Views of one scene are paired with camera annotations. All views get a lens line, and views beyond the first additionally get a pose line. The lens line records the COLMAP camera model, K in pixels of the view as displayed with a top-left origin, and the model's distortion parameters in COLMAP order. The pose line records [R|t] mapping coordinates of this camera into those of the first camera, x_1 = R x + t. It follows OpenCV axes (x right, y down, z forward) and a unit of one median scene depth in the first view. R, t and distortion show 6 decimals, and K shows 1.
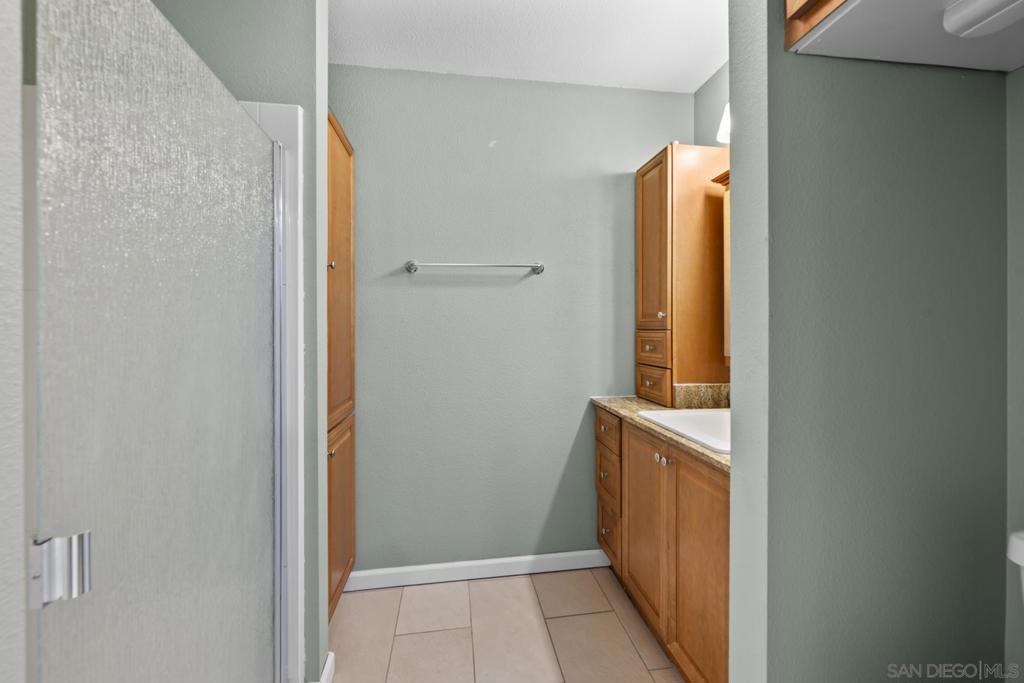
lens RADIAL K [[414.7, 0, 511.0], [0, 414.7, 334.2], [0, 0, 1]] dist [-0.005225, 0.001584]
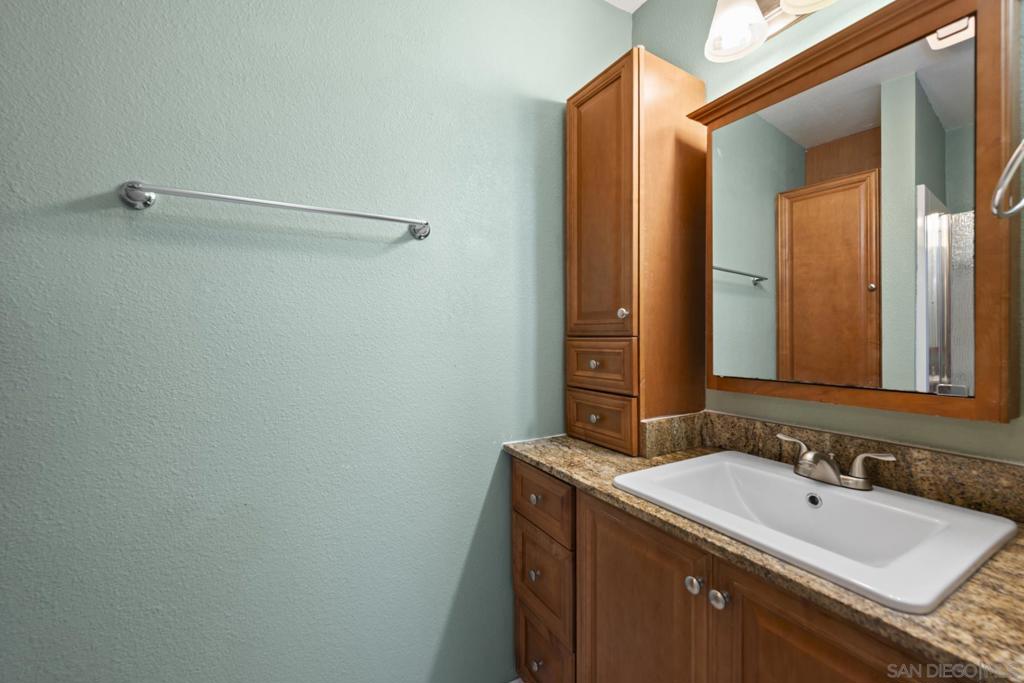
lens RADIAL K [[414.7, 0, 518.5], [0, 414.7, 337.9], [0, 0, 1]] dist [-0.005225, 0.001584]
pose [[0.925653, -0.001962, 0.378369, -0.028917], [0.005662, 0.999946, -0.008668, -0.003317], [-0.378332, 0.010166, 0.925614, 0.467019]]
